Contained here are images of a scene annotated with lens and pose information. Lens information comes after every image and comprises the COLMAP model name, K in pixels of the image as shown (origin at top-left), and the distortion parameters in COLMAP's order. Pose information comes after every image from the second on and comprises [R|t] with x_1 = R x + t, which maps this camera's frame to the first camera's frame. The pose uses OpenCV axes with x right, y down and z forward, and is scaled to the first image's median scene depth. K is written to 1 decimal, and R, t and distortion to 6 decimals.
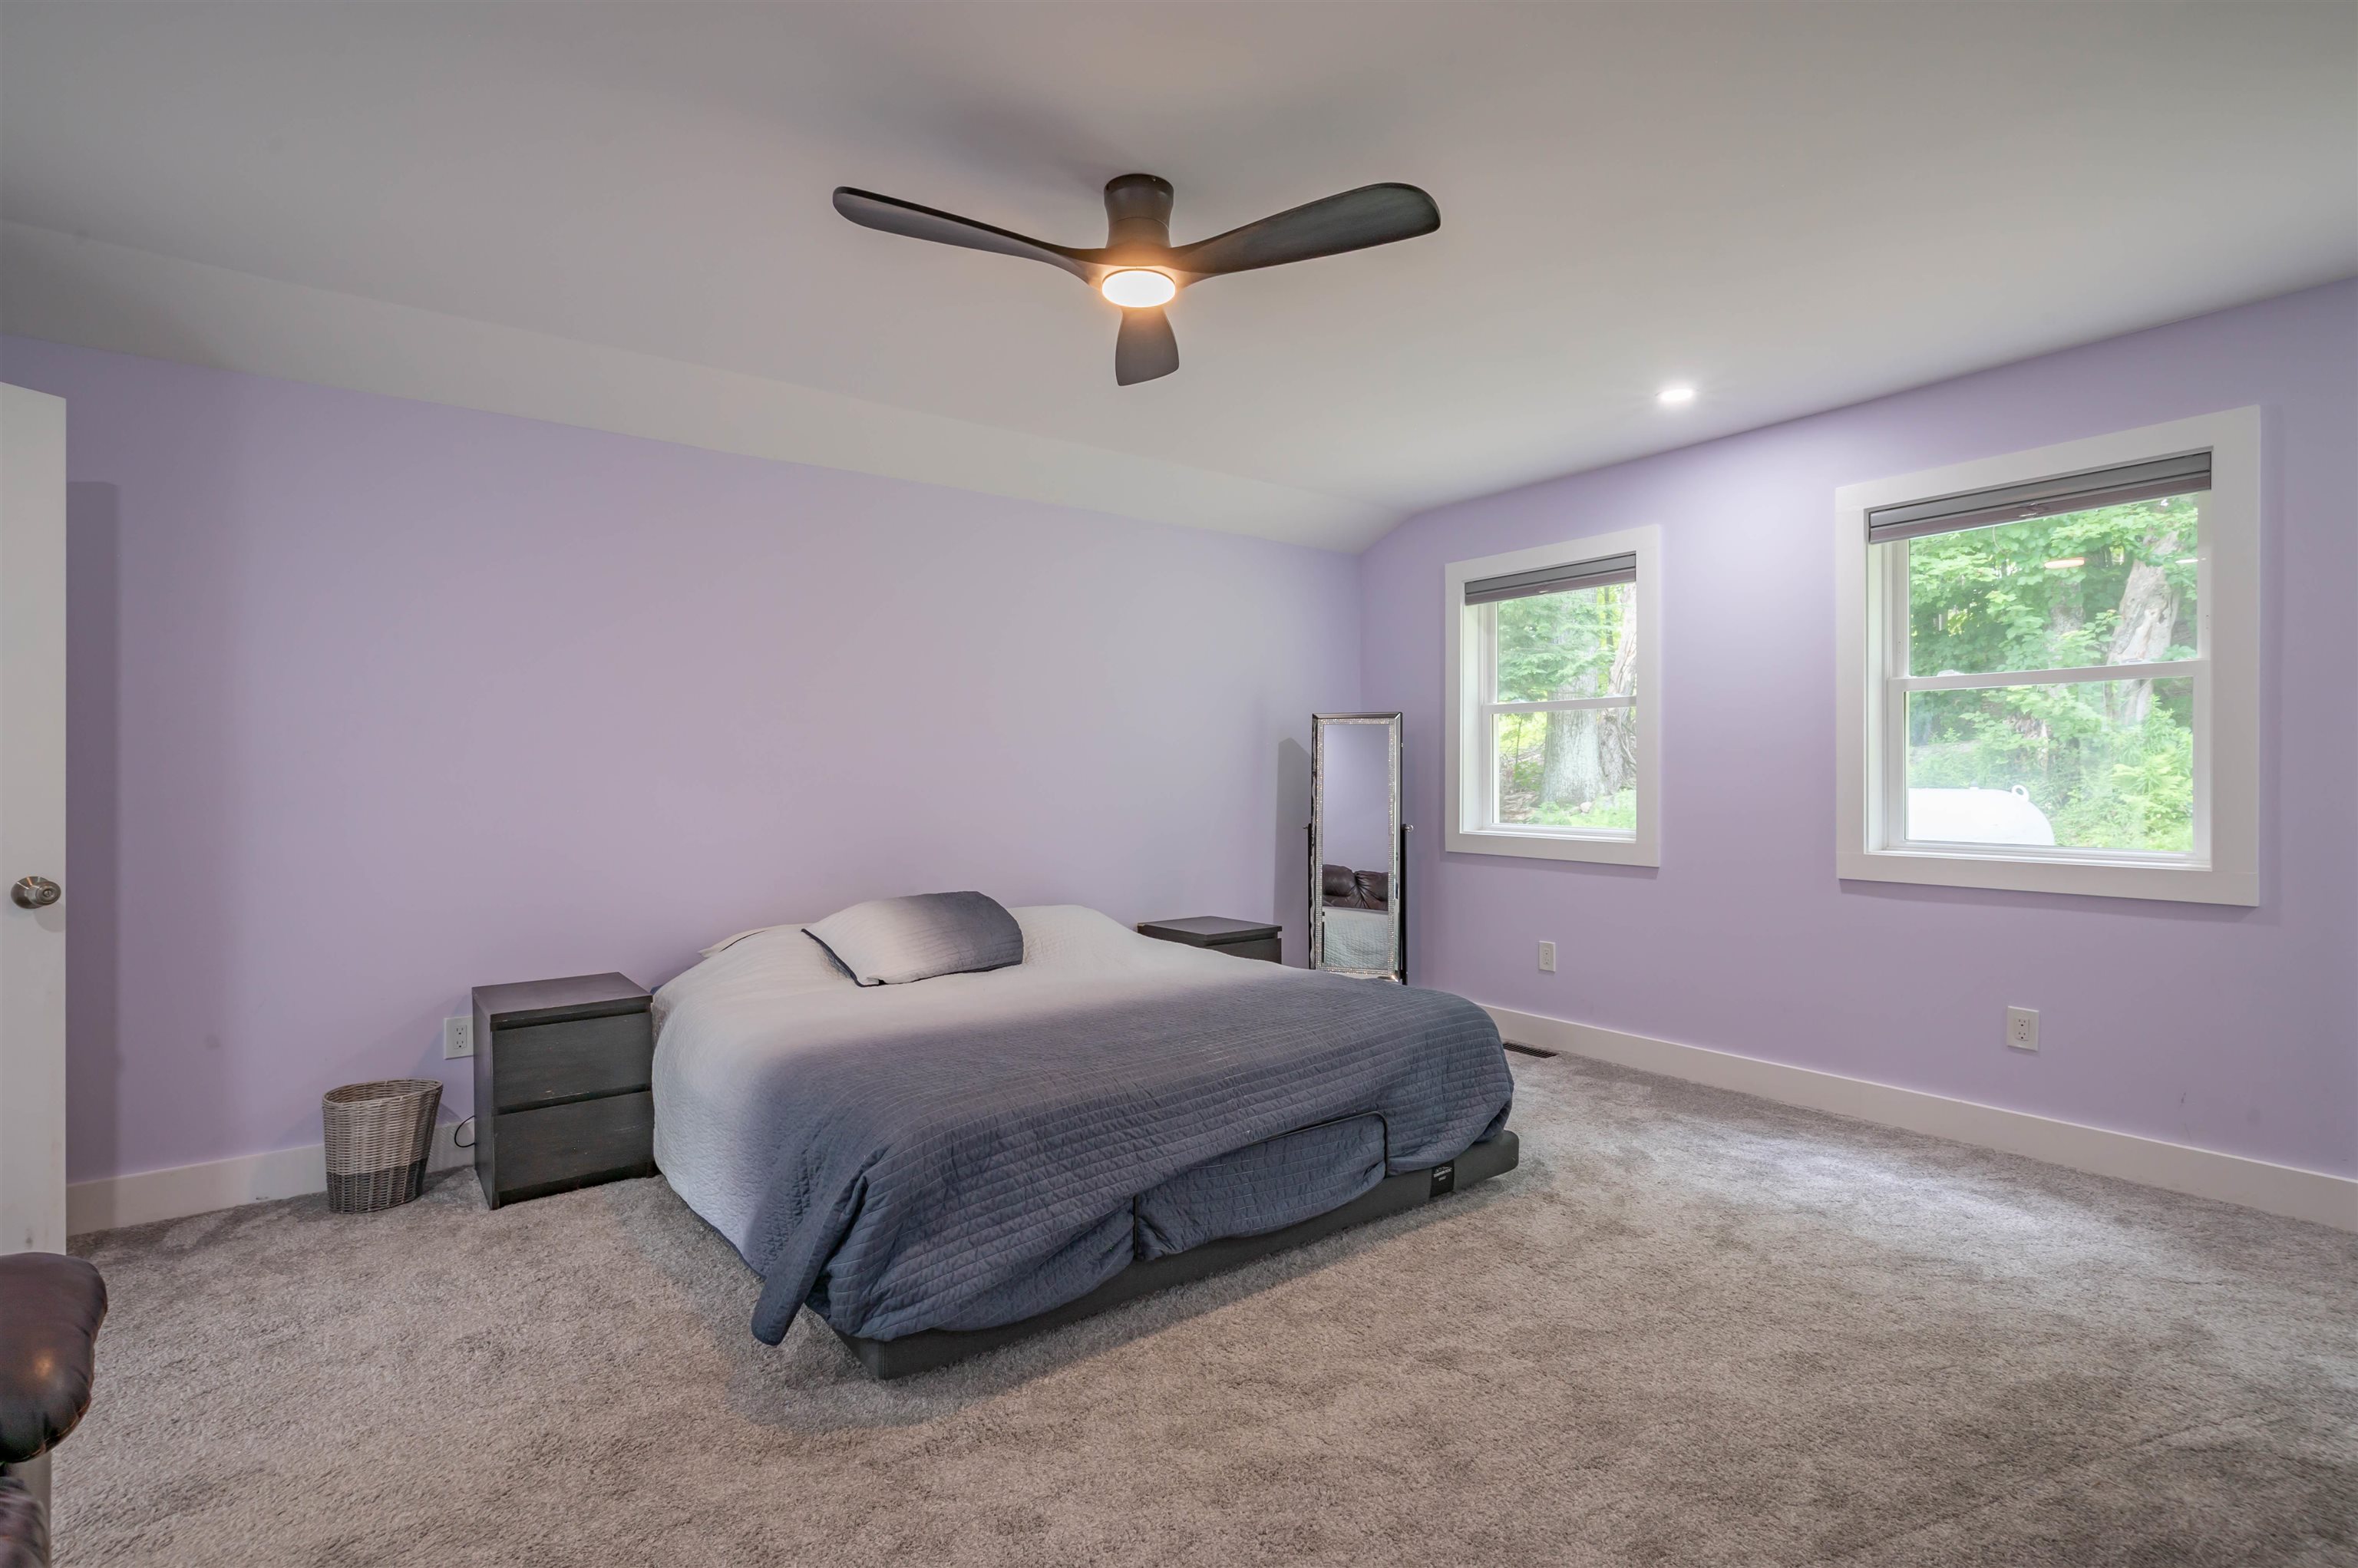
lens RADIAL K [[1131.9, 0, 1179.0], [0, 1131.9, 784.0], [0, 0, 1]] dist [-0.001307, -0.000151]
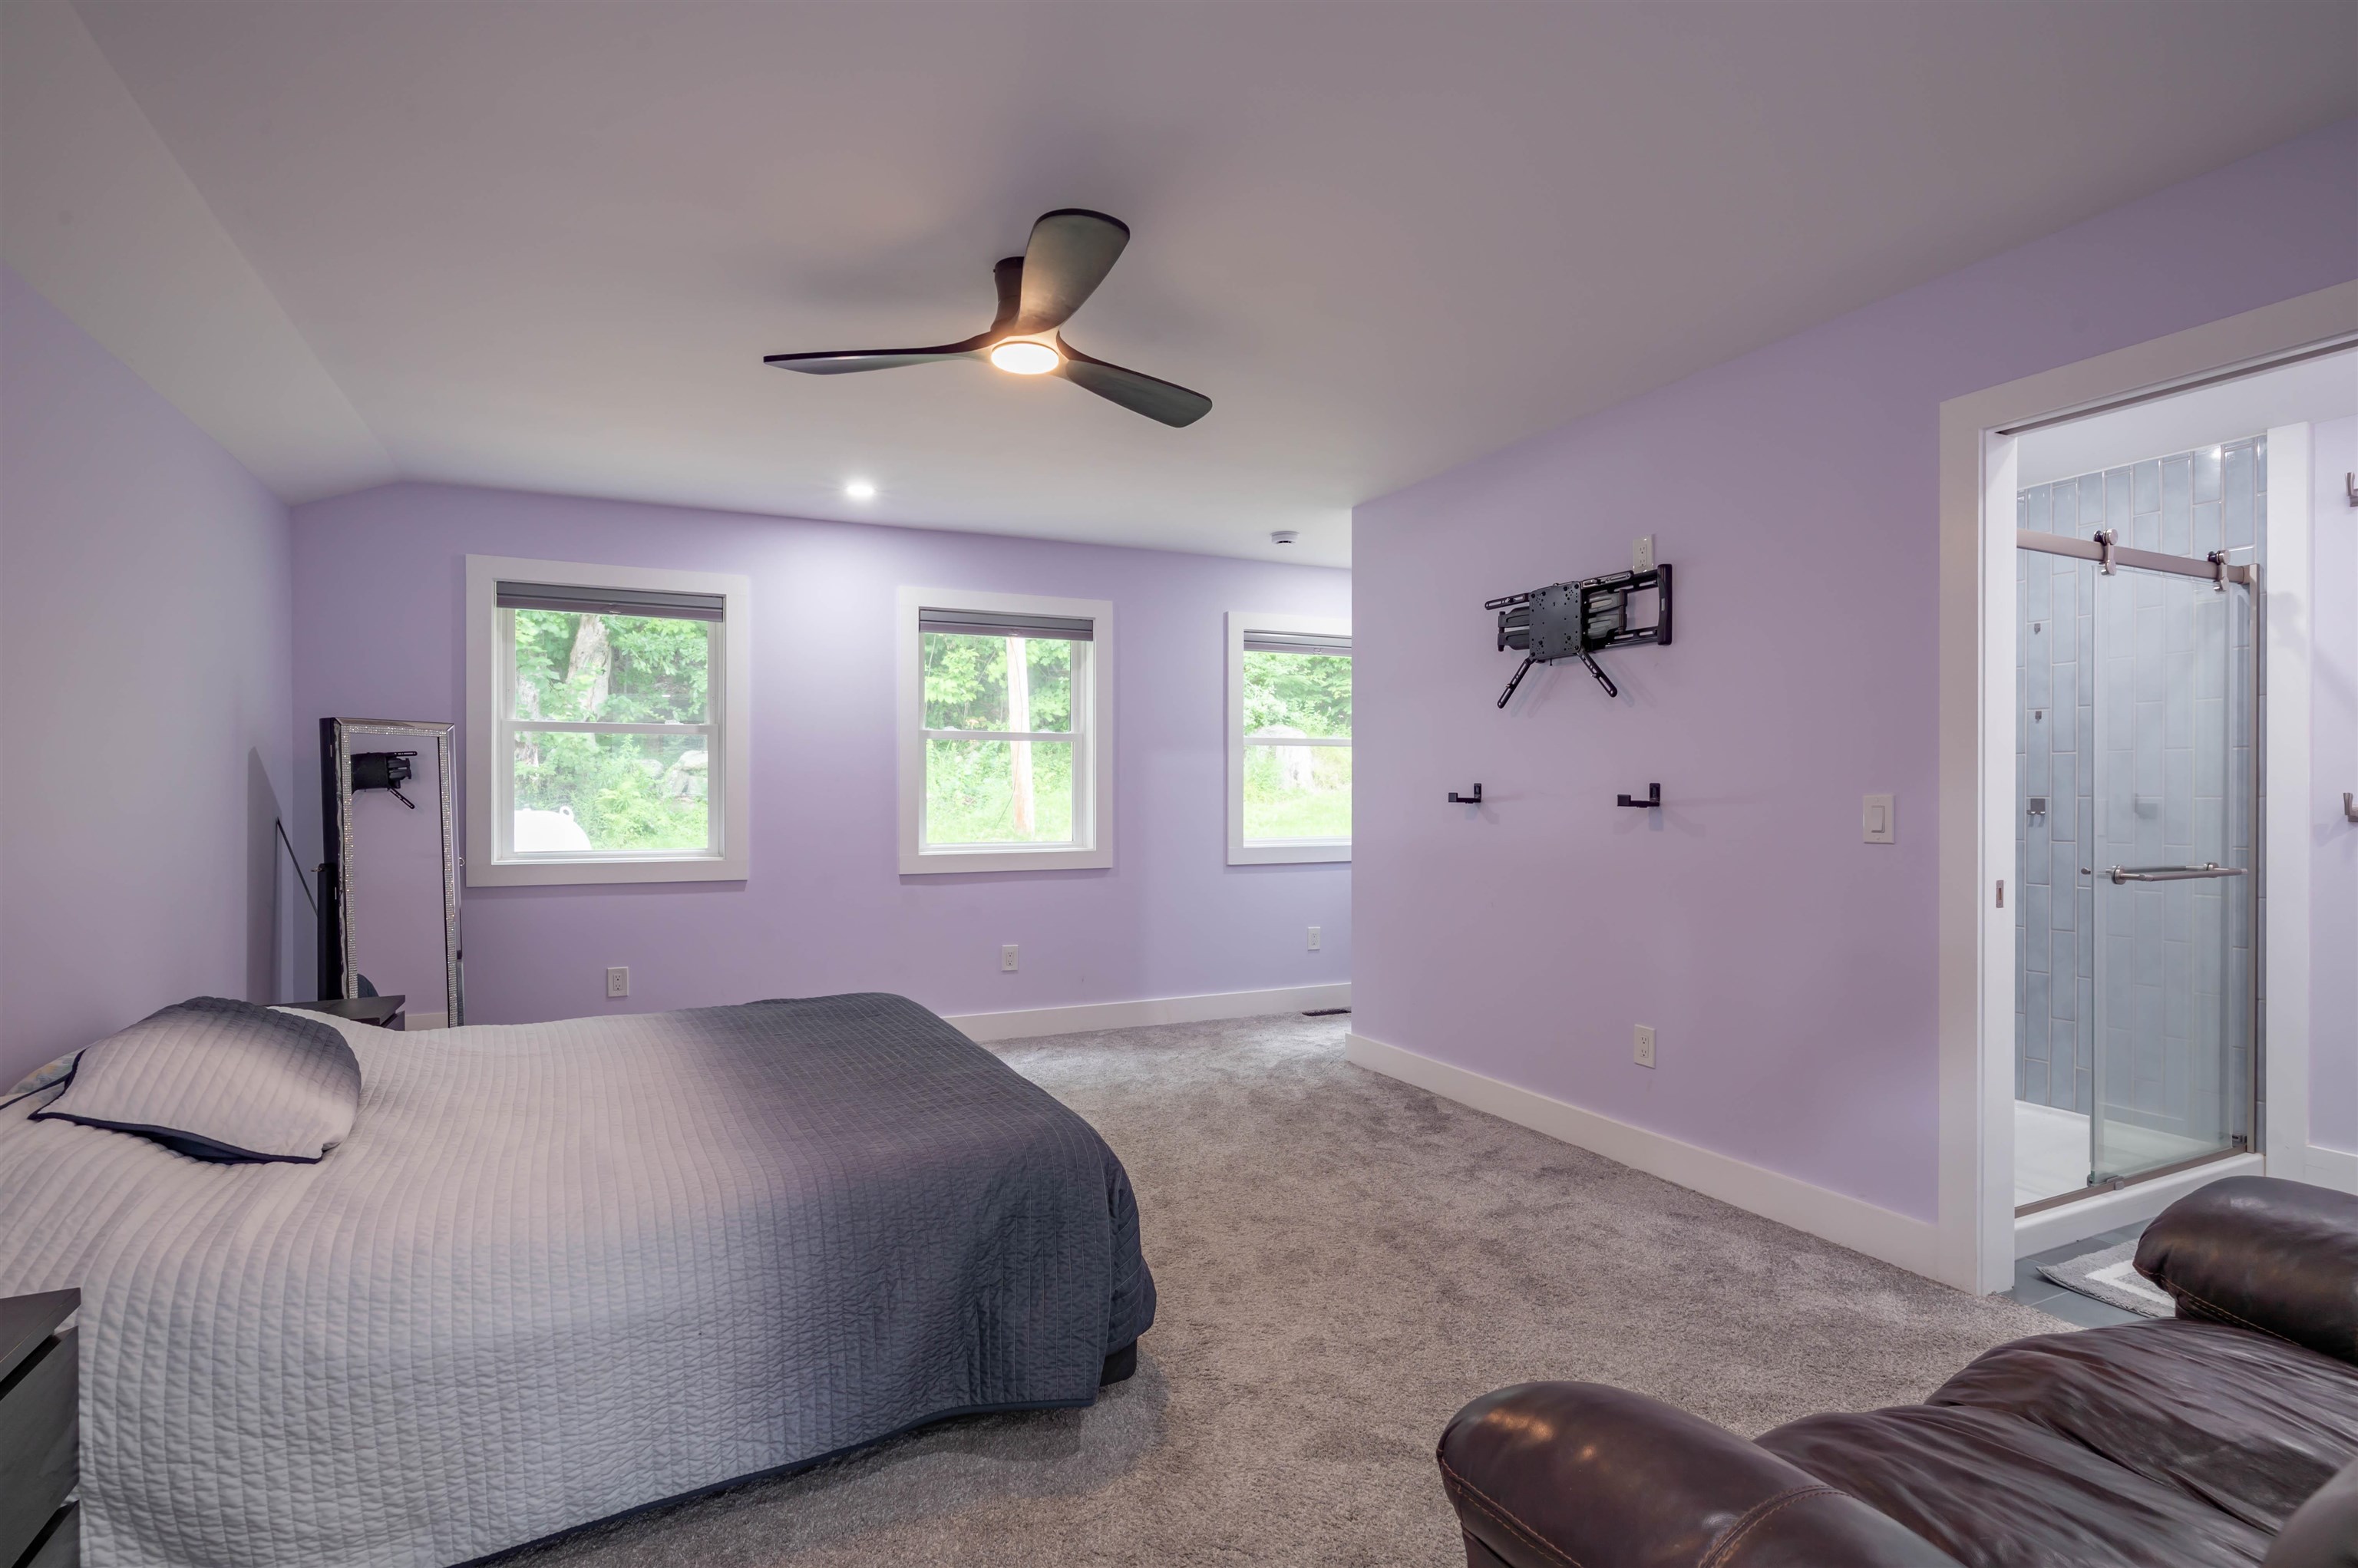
lens RADIAL K [[1165.2, 0, 1173.7], [0, 1165.2, 780.2], [0, 0, 1]] dist [-0.004371, -0.000307]
pose [[0.190912, 0.013652, 0.981512, -0.747778], [0.009605, 0.999829, -0.015775, -0.003686], [-0.981560, 0.012439, 0.190749, 0.425771]]
